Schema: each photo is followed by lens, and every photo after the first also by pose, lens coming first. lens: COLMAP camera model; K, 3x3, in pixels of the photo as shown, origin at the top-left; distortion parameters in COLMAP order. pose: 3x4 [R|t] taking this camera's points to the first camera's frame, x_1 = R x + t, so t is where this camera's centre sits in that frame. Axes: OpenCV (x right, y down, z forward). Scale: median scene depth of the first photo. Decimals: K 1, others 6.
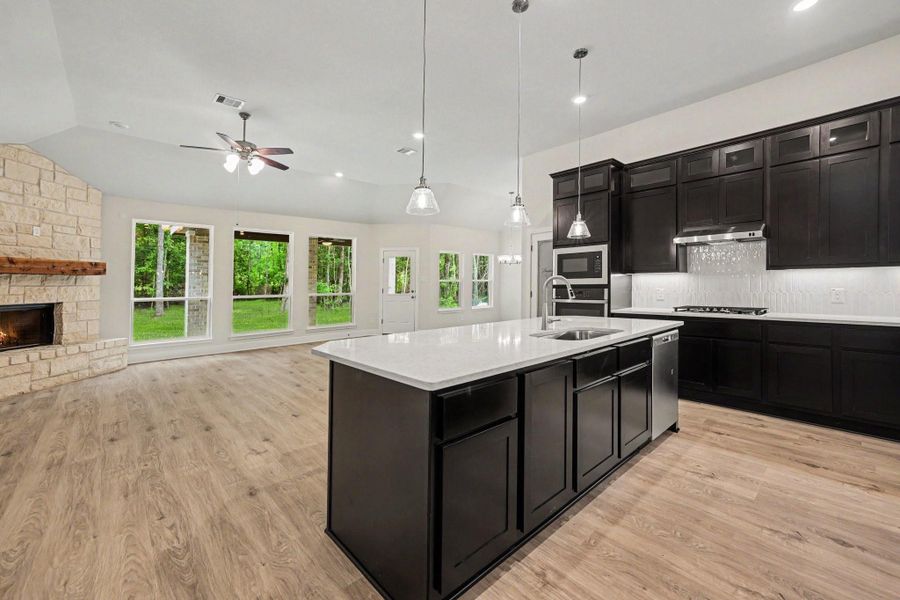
lens RADIAL K [[372.8, 0, 446.4], [0, 372.8, 278.5], [0, 0, 1]] dist [0.004640, 0.006051]
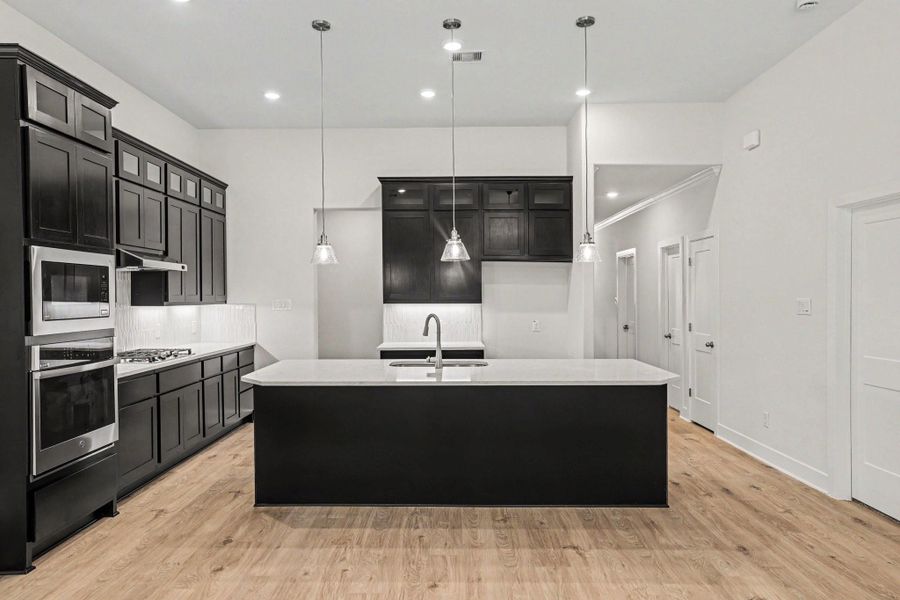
lens RADIAL K [[583.9, 0, 439.0], [0, 583.9, 310.1], [0, 0, 1]] dist [-0.001764, 0.007645]
pose [[-0.728550, 0.006969, 0.684957, -0.488770], [0.006706, 0.999973, -0.003041, -0.004563], [-0.684960, 0.002378, -0.728577, 1.299573]]
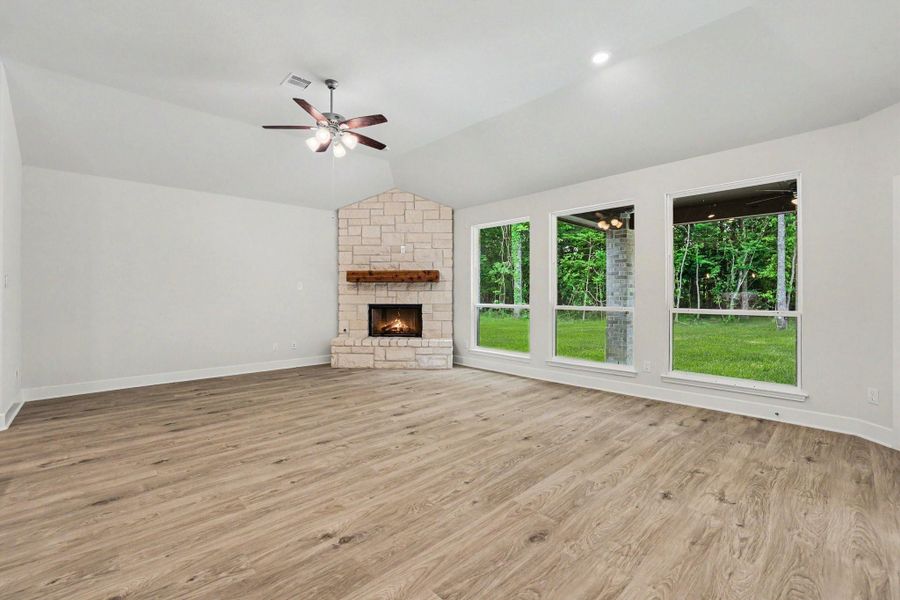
lens RADIAL K [[387.9, 0, 448.0], [0, 387.9, 286.5], [0, 0, 1]] dist [-0.013826, 0.002076]
pose [[0.014207, -0.006905, -0.999875, 0.314233], [0.011741, 0.999908, -0.006739, 0.017079], [0.999830, -0.011643, 0.014287, 1.272251]]
